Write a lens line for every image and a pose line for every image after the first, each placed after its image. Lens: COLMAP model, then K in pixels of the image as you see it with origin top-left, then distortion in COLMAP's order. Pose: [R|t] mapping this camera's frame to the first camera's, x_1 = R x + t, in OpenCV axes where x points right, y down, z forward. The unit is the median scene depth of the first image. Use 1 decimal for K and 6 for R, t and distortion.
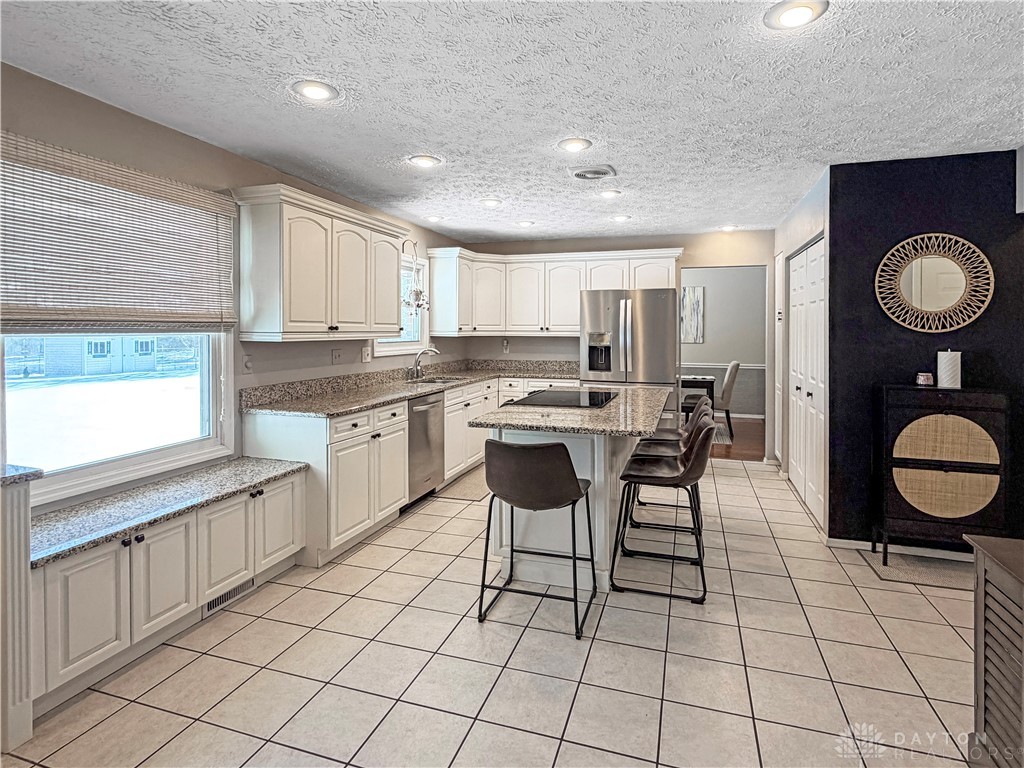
lens RADIAL K [[563.3, 0, 512.3], [0, 563.3, 383.5], [0, 0, 1]] dist [-0.001937, 0.002371]
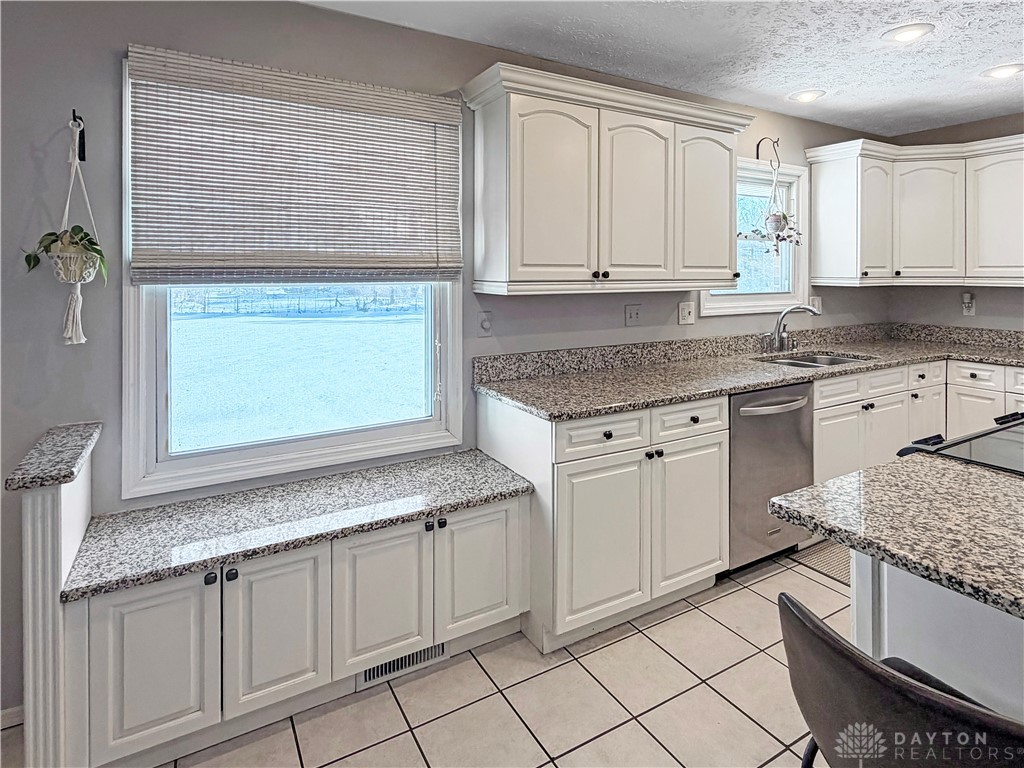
lens RADIAL K [[563.3, 0, 515.1], [0, 563.3, 281.3], [0, 0, 1]] dist [-0.001937, 0.002371]
pose [[0.743851, 0.006488, -0.668314, 0.049580], [-0.060186, 0.996540, -0.057314, -0.049654], [0.665630, 0.082856, 0.741668, 0.473181]]
